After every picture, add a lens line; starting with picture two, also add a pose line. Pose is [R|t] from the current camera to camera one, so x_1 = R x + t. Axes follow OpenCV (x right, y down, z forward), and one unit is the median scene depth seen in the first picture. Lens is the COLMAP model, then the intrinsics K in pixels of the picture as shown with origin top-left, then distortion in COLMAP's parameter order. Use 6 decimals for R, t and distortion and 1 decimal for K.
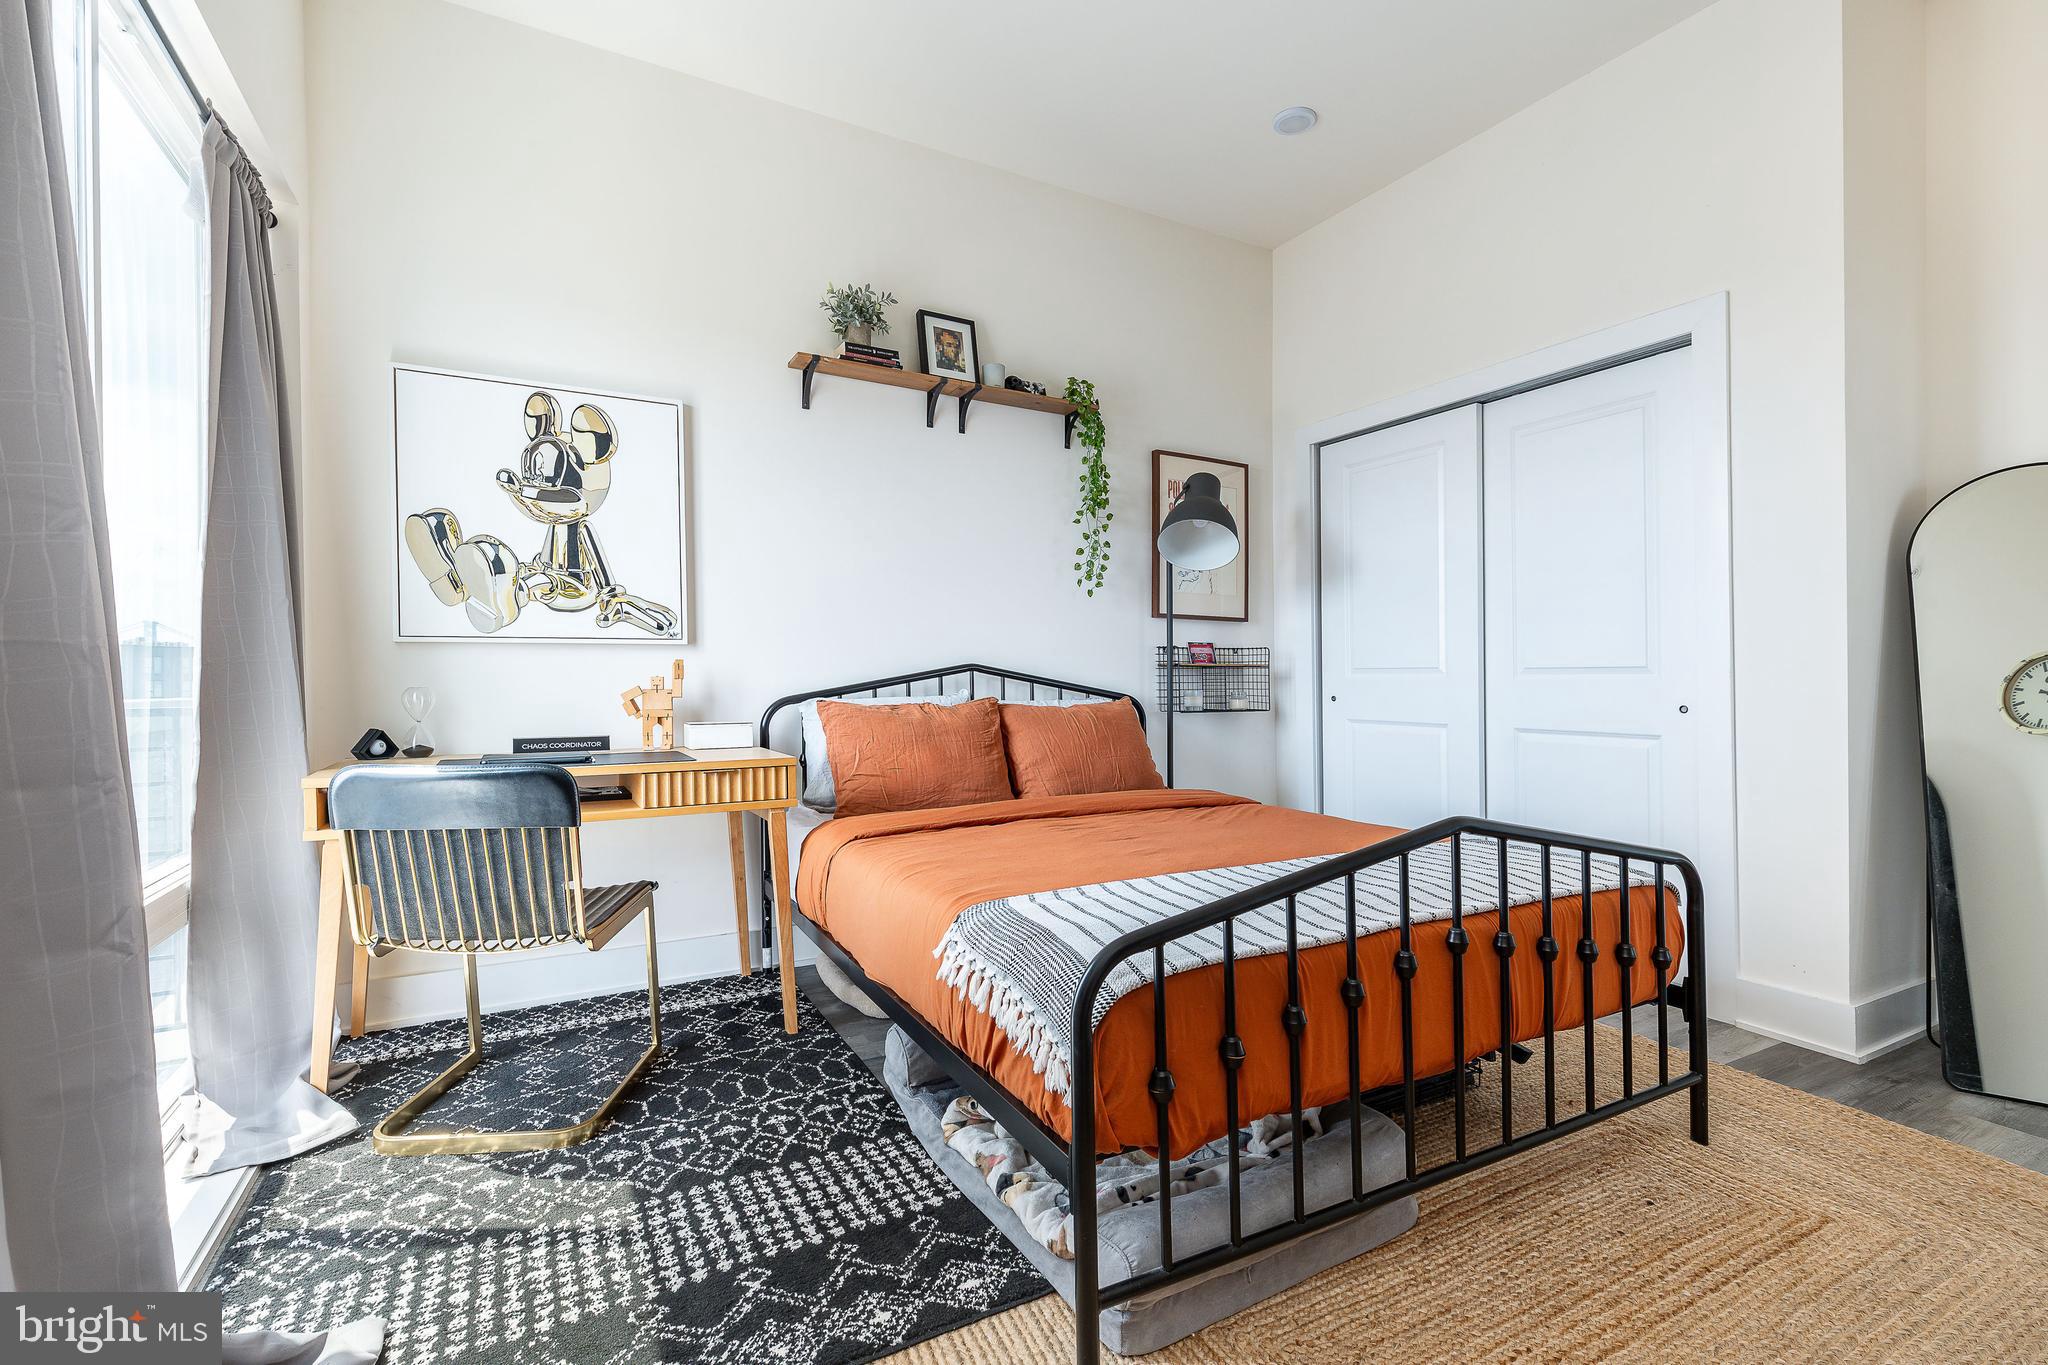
lens RADIAL K [[917.0, 0, 1036.8], [0, 917.0, 676.9], [0, 0, 1]] dist [0.002945, -0.000153]
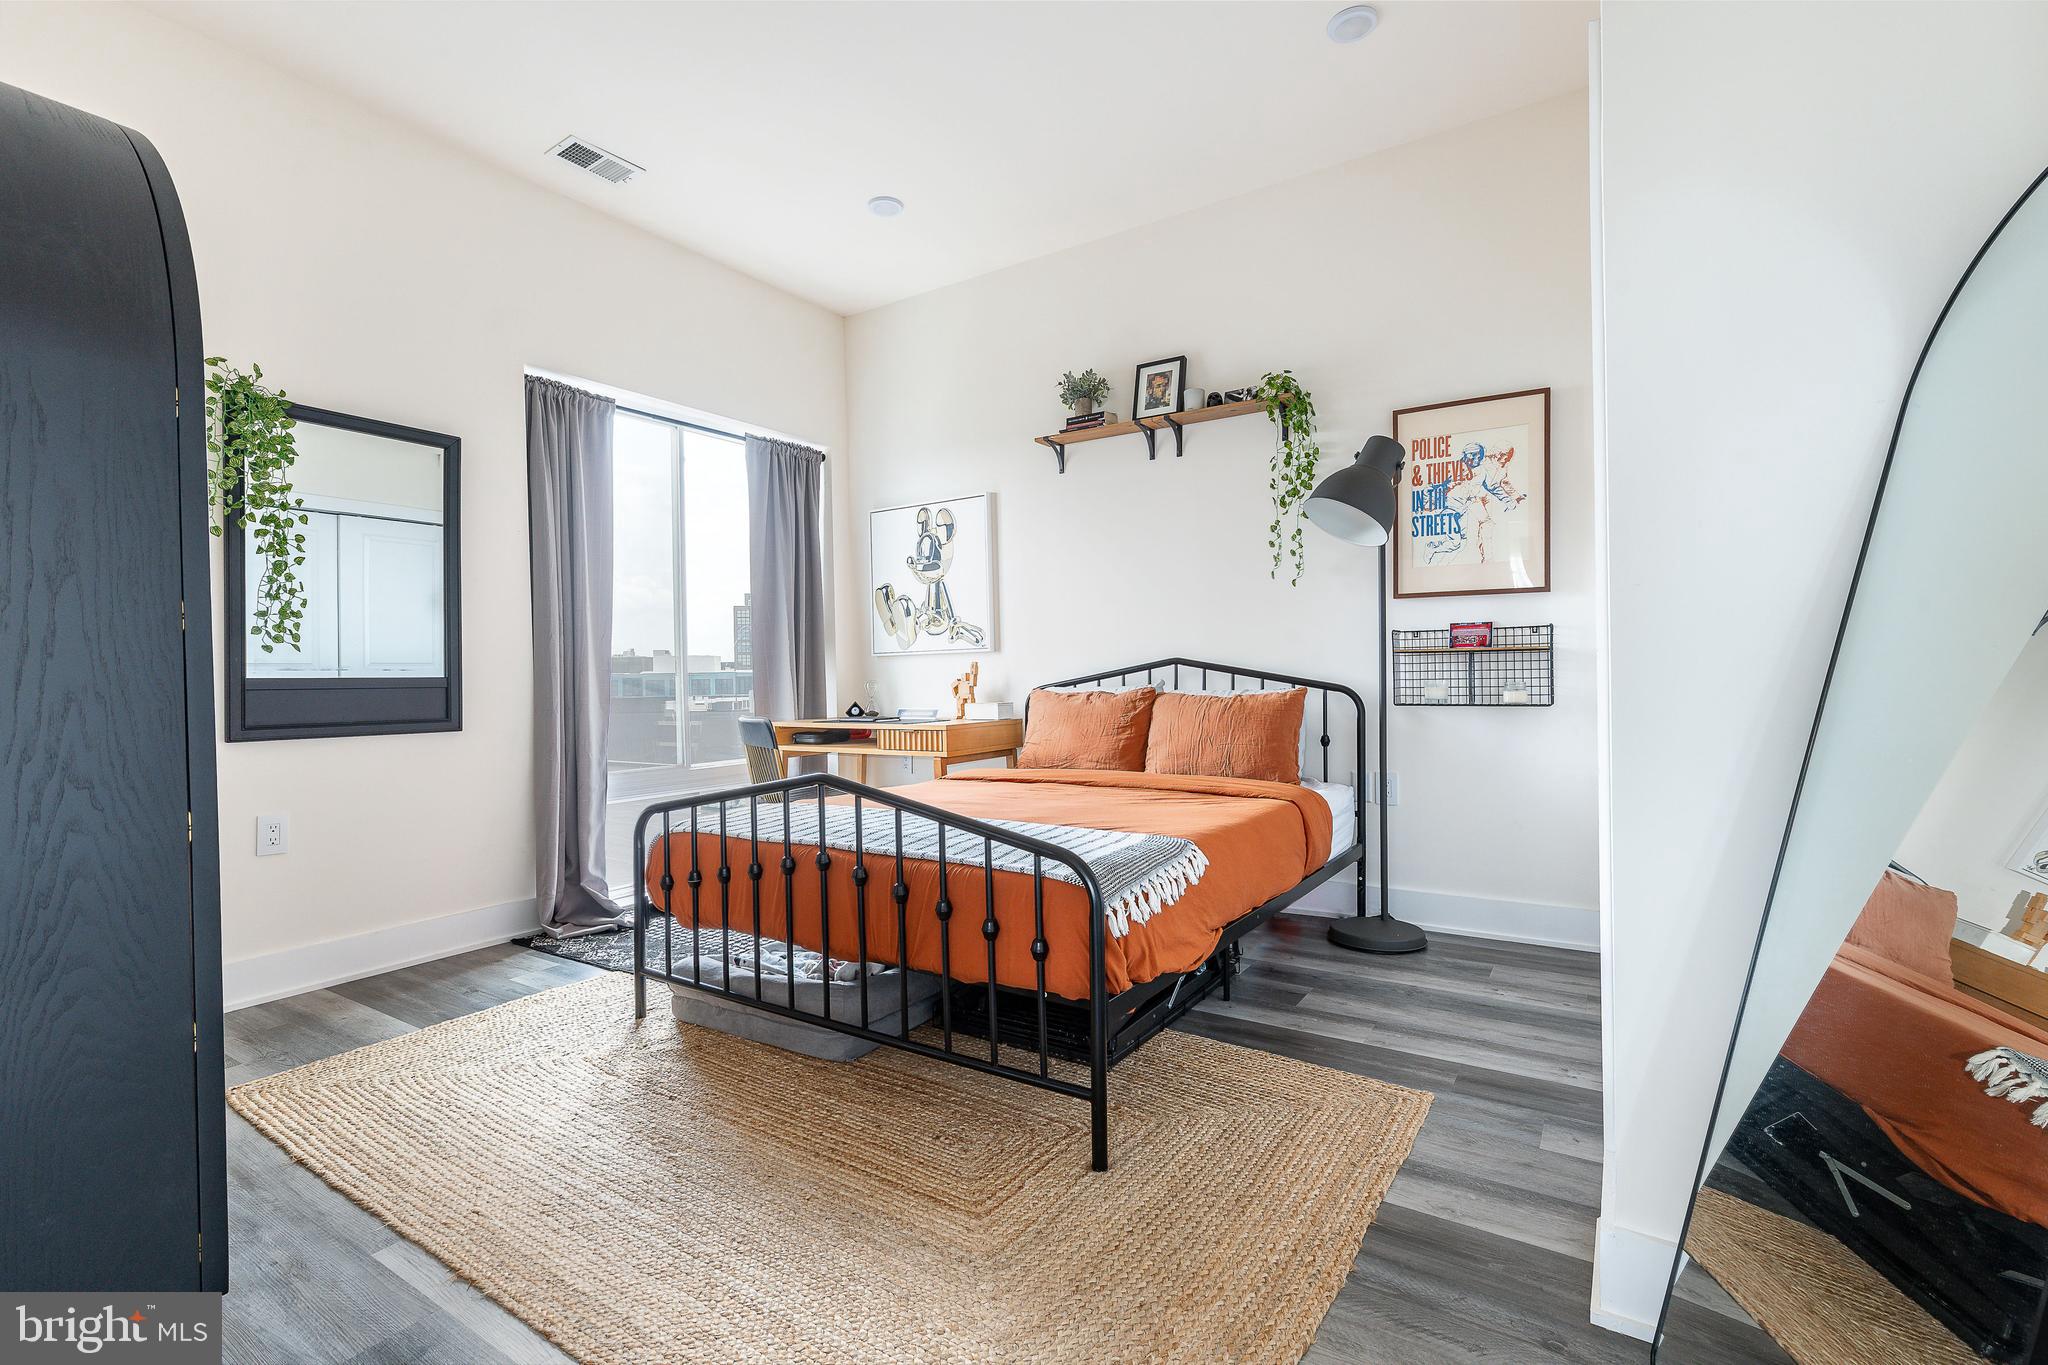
lens RADIAL K [[917.0, 0, 1021.4], [0, 917.0, 682.9], [0, 0, 1]] dist [0.002945, -0.000153]
pose [[0.470139, 0.001096, -0.882592, 1.014872], [0.019760, 0.999735, 0.011768, -0.000157], [0.882371, -0.022973, 0.469993, 0.338541]]
